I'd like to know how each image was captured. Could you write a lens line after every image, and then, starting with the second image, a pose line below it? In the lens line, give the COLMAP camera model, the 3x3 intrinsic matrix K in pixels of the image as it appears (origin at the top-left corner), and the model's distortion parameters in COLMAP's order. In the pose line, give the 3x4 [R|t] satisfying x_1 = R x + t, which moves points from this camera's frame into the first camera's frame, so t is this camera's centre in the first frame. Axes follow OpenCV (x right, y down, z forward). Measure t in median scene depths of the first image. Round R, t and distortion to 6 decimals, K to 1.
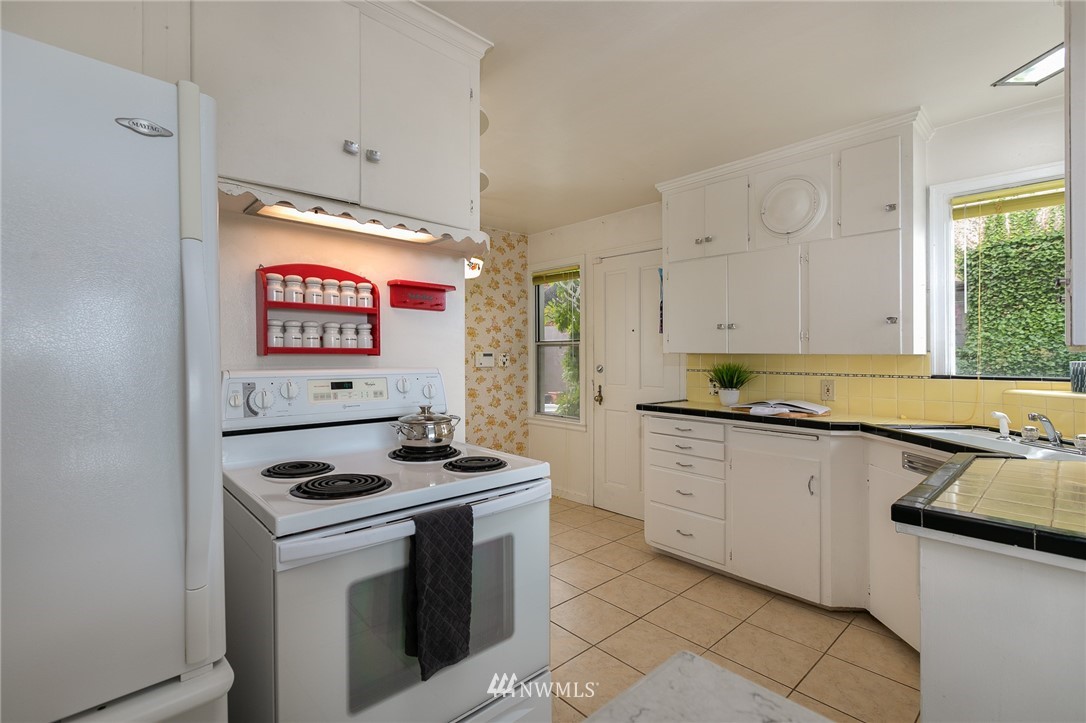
lens RADIAL K [[493.8, 0, 540.6], [0, 493.8, 357.1], [0, 0, 1]] dist [0.024772, -0.000172]
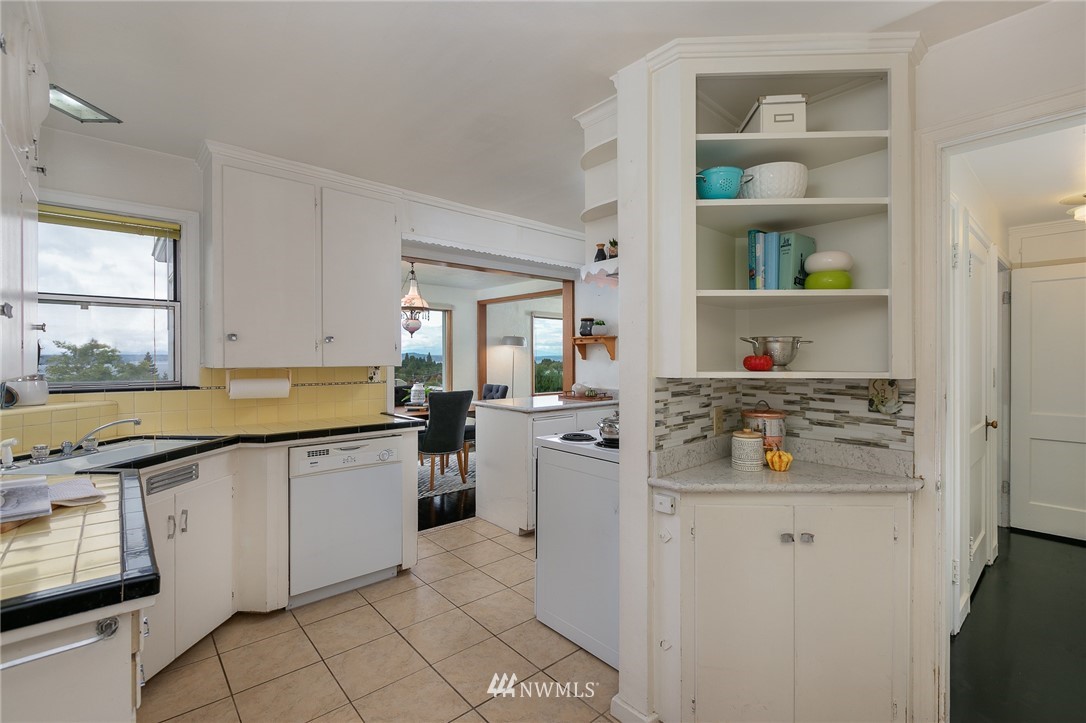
lens RADIAL K [[493.8, 0, 540.6], [0, 493.8, 357.1], [0, 0, 1]] dist [0.024772, -0.000172]
pose [[-0.998281, -0.008790, 0.057942, -0.044179], [-0.008756, 0.999961, 0.000838, -0.034575], [-0.057948, 0.000329, -0.998320, 1.507627]]
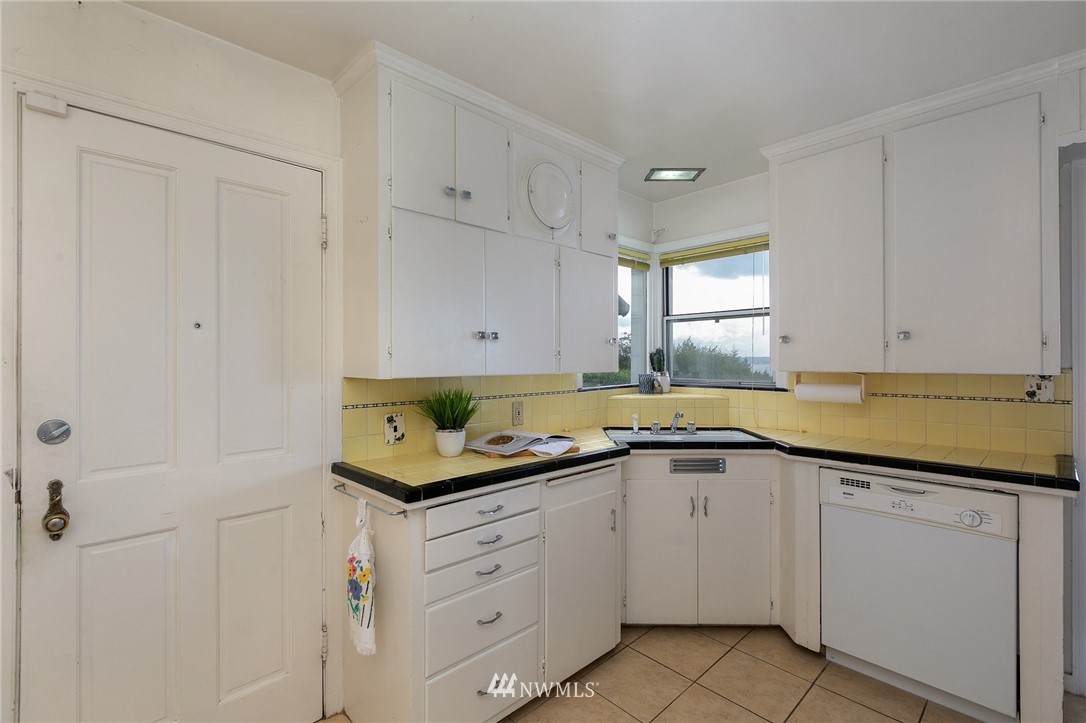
lens RADIAL K [[493.8, 0, 540.6], [0, 493.8, 357.1], [0, 0, 1]] dist [0.024772, -0.000172]
pose [[0.002881, -0.003578, 0.999989, -0.326046], [0.004552, 0.999983, 0.003564, -0.039549], [-0.999985, 0.004542, 0.002897, 1.028019]]
